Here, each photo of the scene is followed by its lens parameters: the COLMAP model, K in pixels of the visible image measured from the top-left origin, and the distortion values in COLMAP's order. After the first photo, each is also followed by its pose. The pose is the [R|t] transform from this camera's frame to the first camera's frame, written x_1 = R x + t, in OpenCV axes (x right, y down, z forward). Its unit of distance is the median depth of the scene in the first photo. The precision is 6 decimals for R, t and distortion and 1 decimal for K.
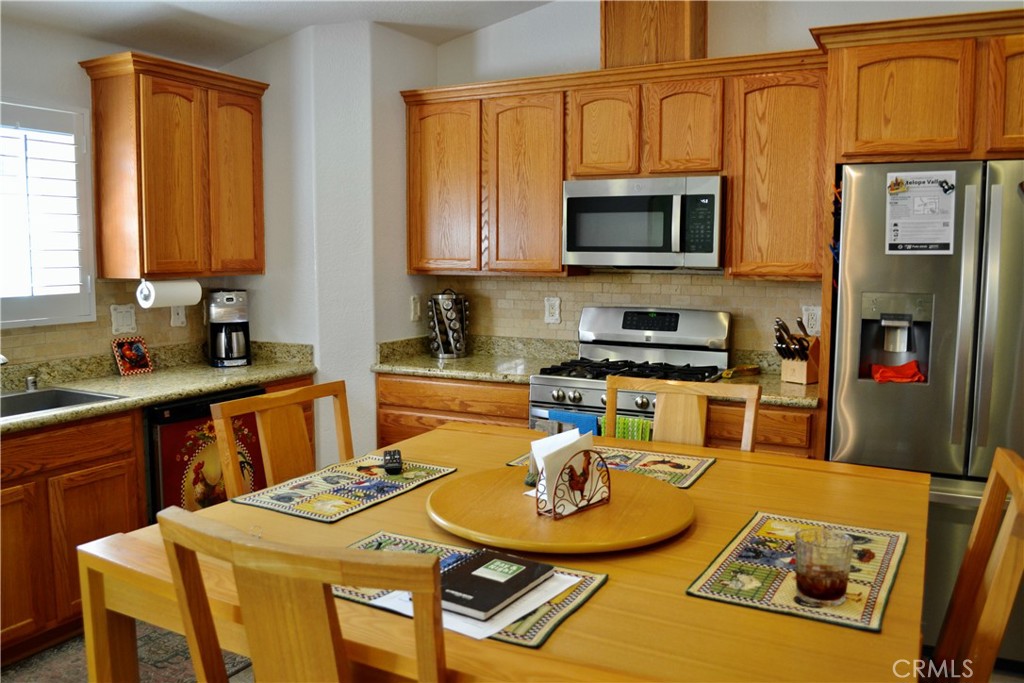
lens RADIAL K [[806.6, 0, 506.5], [0, 806.6, 342.0], [0, 0, 1]] dist [-0.085780, 0.012284]
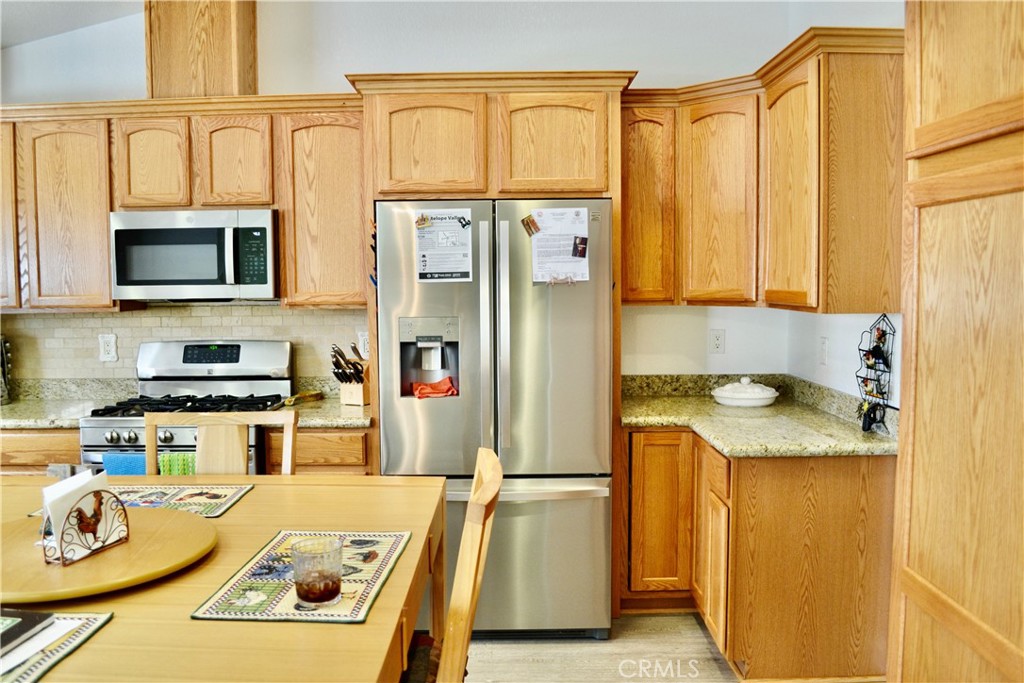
lens RADIAL K [[806.6, 0, 505.5], [0, 806.6, 343.5], [0, 0, 1]] dist [-0.085780, 0.012284]
pose [[0.886475, -0.046747, 0.460409, 0.052841], [0.061993, 0.997914, -0.018038, 0.001702], [-0.458605, 0.044532, 0.887524, -0.043432]]
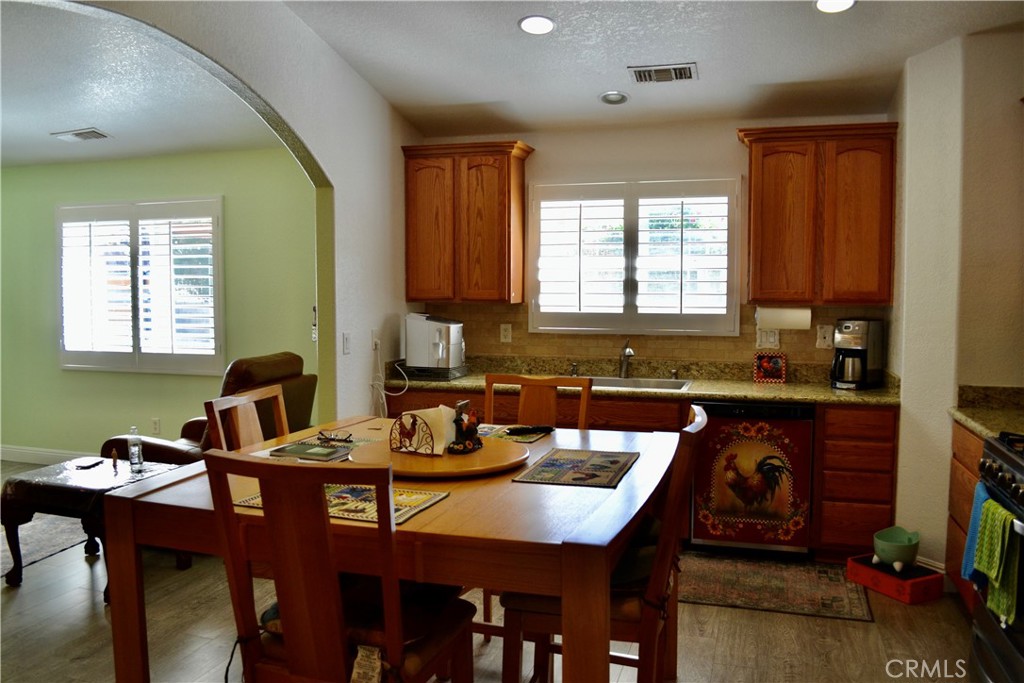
lens RADIAL K [[806.6, 0, 503.9], [0, 806.6, 339.0], [0, 0, 1]] dist [-0.085780, 0.012284]
pose [[0.178447, 0.063231, -0.981916, 0.789766], [-0.105416, 0.993418, 0.044814, -0.045359], [0.978286, 0.095512, 0.183938, 0.426206]]
